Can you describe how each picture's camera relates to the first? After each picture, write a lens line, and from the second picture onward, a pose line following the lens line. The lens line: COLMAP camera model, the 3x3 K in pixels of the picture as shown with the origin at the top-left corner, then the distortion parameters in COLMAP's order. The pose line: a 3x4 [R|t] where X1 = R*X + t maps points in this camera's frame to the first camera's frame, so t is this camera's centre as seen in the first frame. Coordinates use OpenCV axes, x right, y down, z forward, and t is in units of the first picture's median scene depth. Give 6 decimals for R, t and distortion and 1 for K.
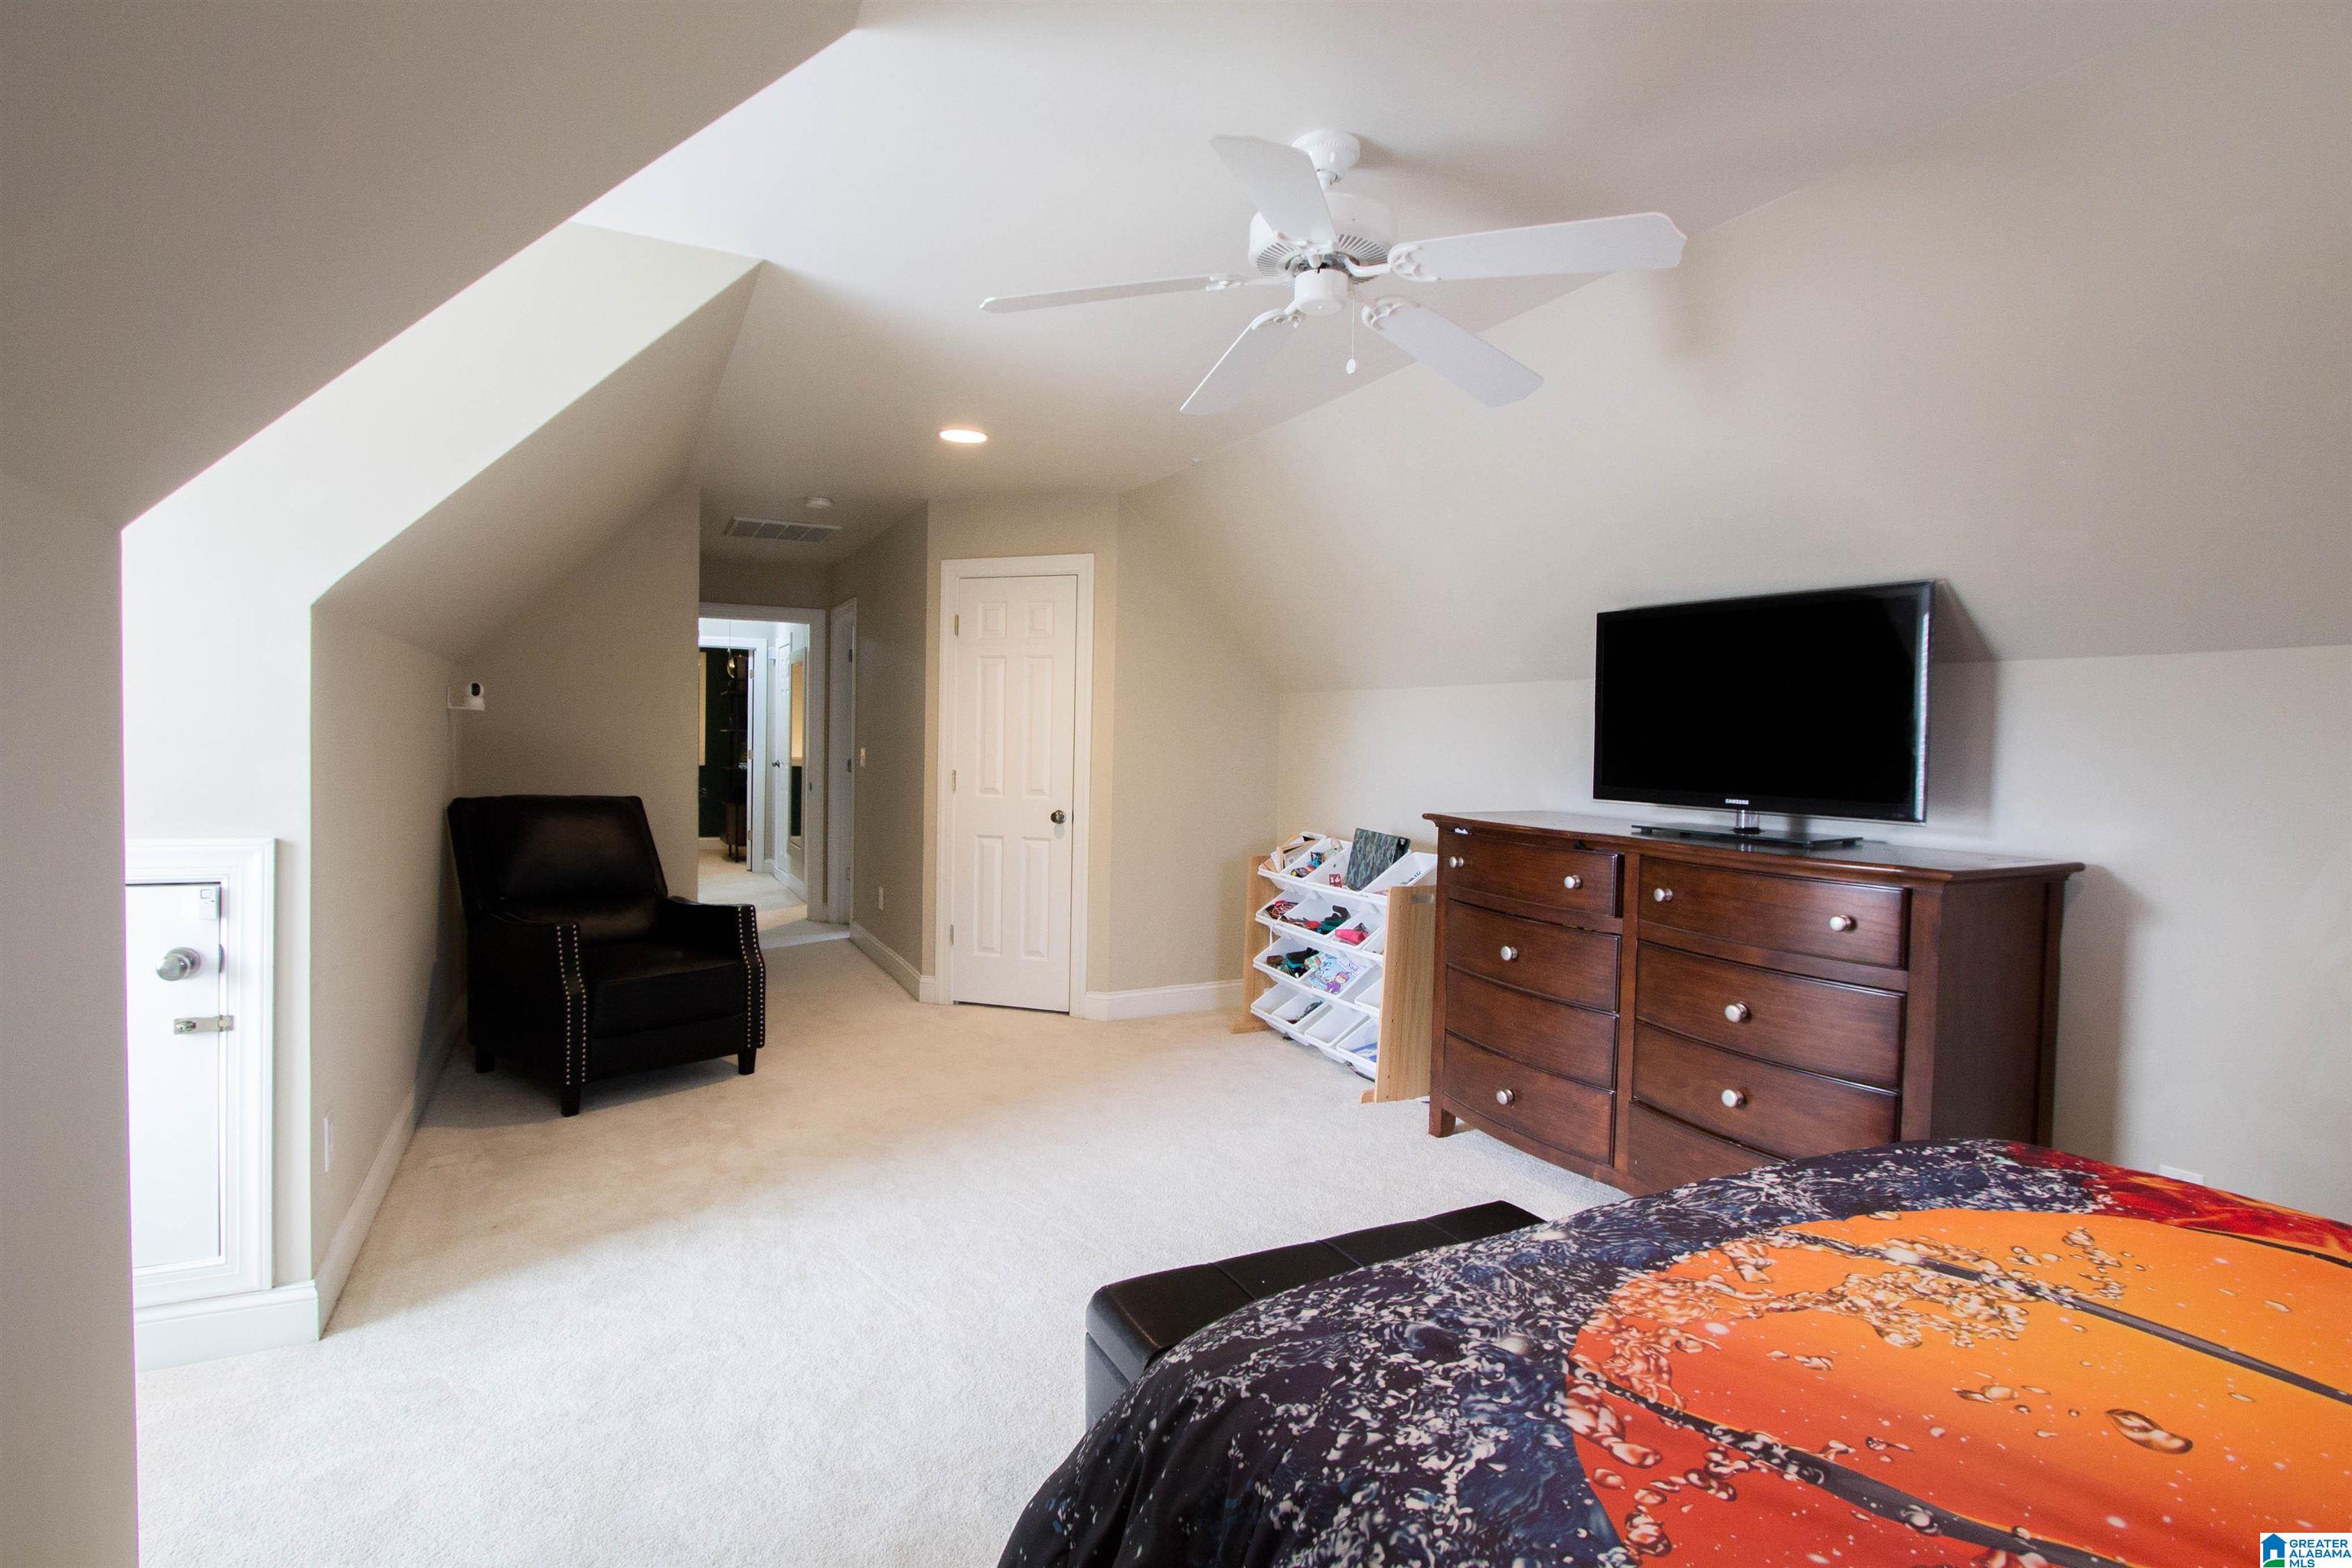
lens RADIAL K [[1129.0, 0, 1167.7], [0, 1129.0, 769.6], [0, 0, 1]] dist [-0.021911, -0.000491]
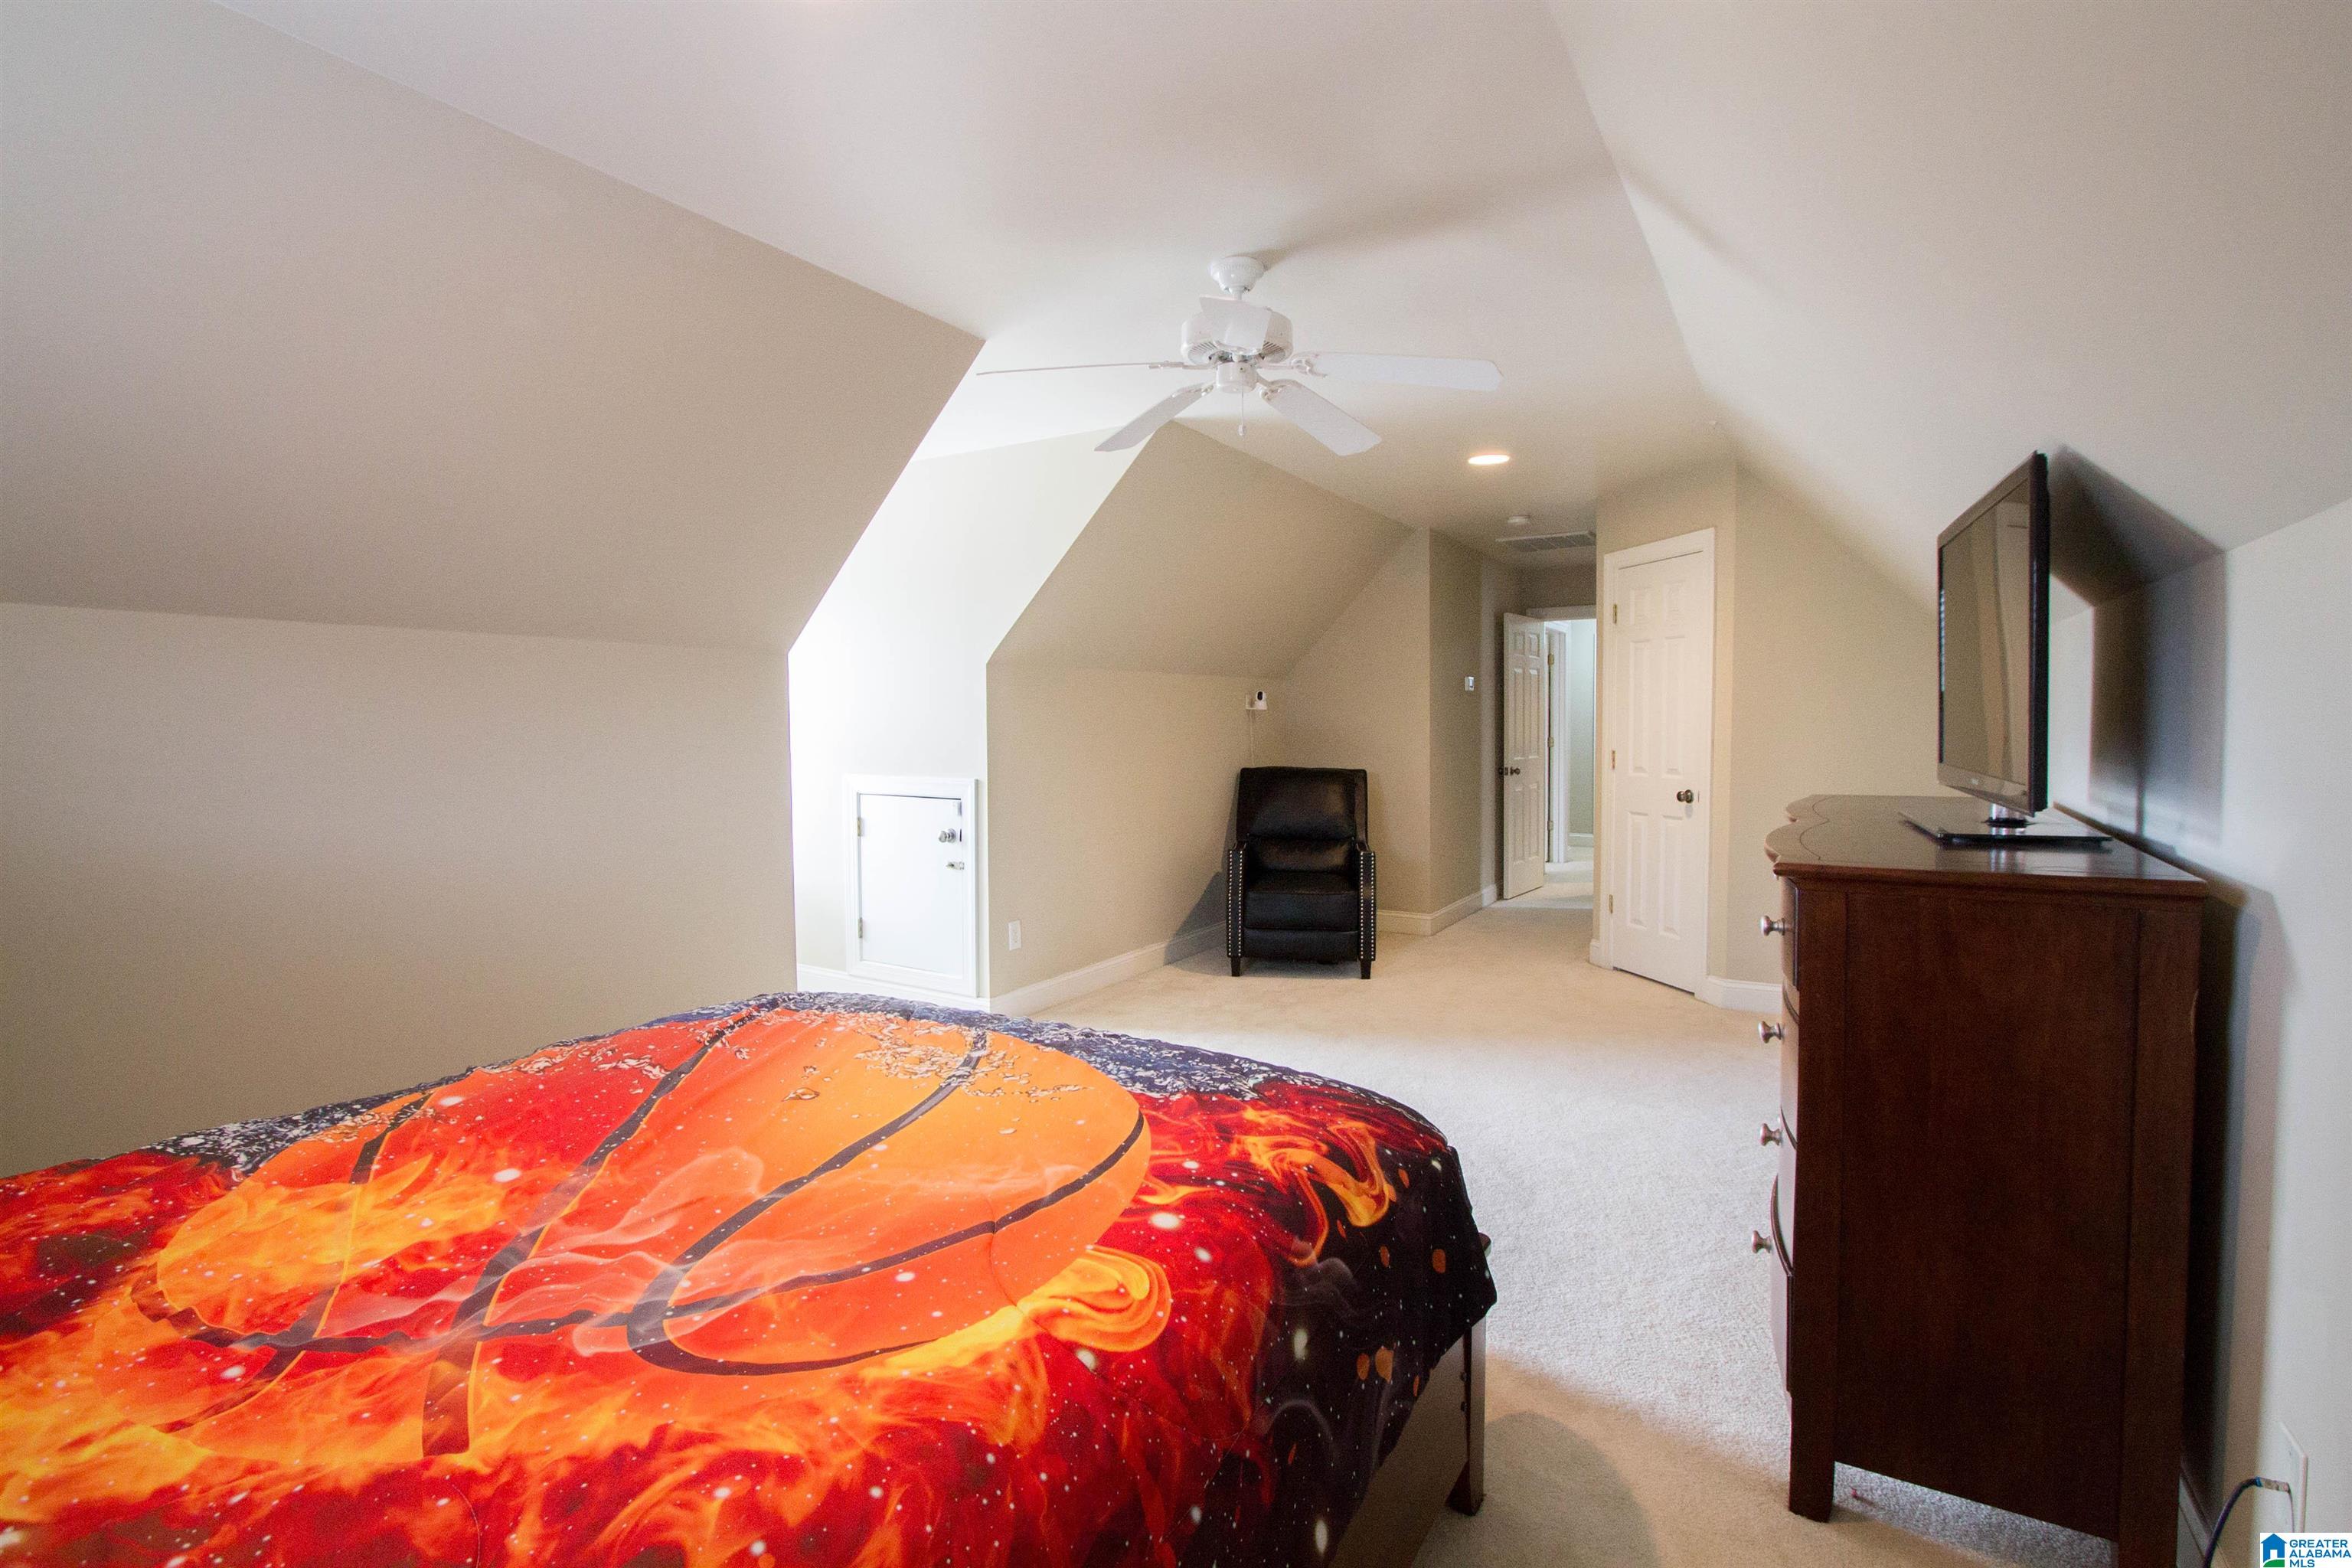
lens RADIAL K [[1093.6, 0, 1171.1], [0, 1093.6, 774.7], [0, 0, 1]] dist [-0.024263, 0.004520]
pose [[0.528901, 0.017451, -0.848504, 0.597274], [-0.003428, 0.999824, 0.018426, 0.008191], [0.848677, -0.006836, 0.528868, 0.127105]]
